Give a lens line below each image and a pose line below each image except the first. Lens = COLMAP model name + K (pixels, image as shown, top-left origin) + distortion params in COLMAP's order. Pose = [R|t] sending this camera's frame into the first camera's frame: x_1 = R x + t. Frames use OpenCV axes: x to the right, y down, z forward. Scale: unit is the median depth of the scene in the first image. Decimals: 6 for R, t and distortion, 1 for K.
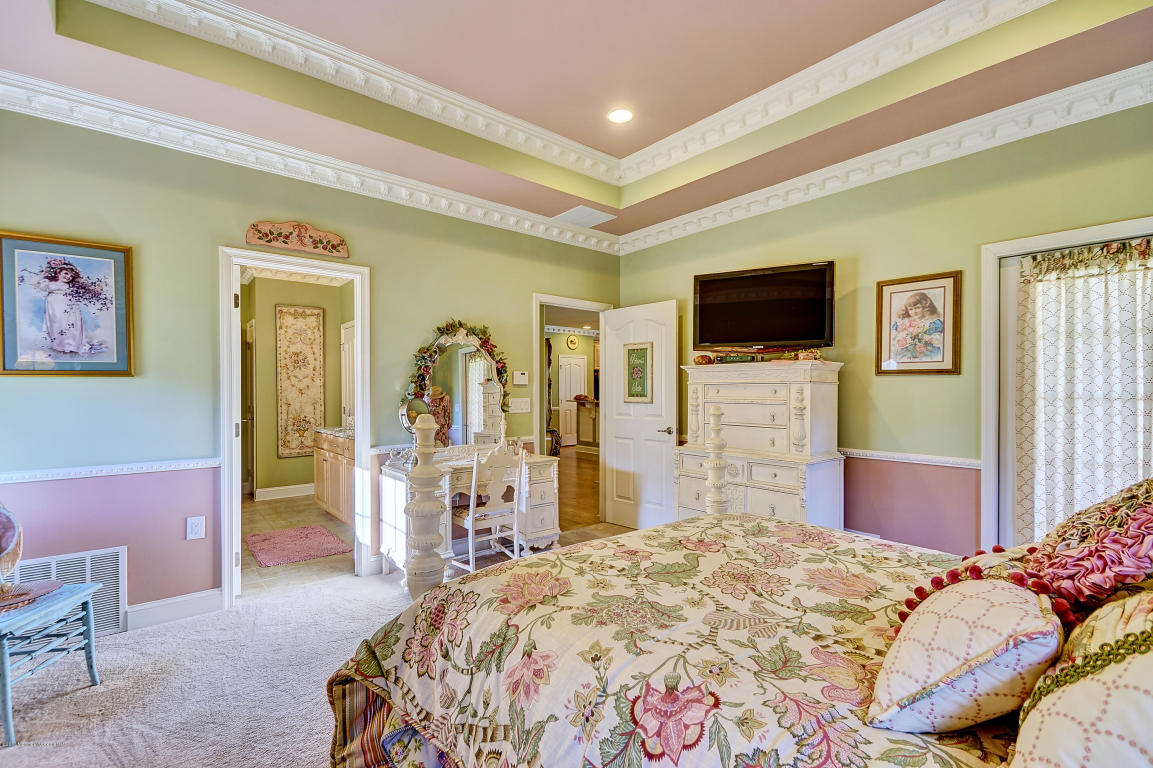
lens RADIAL K [[511.2, 0, 579.5], [0, 511.2, 394.8], [0, 0, 1]] dist [0.018630, -0.011908]
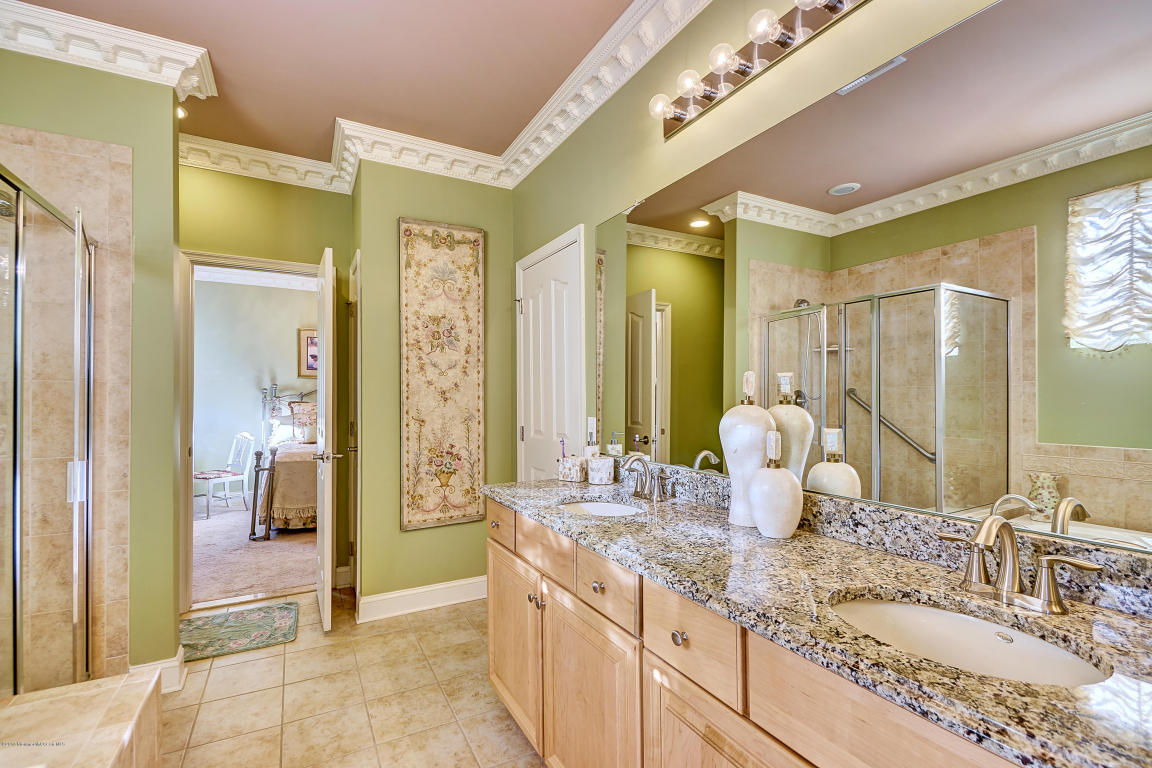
lens RADIAL K [[510.8, 0, 567.8], [0, 510.8, 392.2], [0, 0, 1]] dist [0.018630, -0.011908]
pose [[0.977986, -0.000526, -0.208670, -0.321281], [-0.002097, 0.999922, -0.012349, -0.003616], [0.208660, 0.012515, 0.977908, 0.540157]]
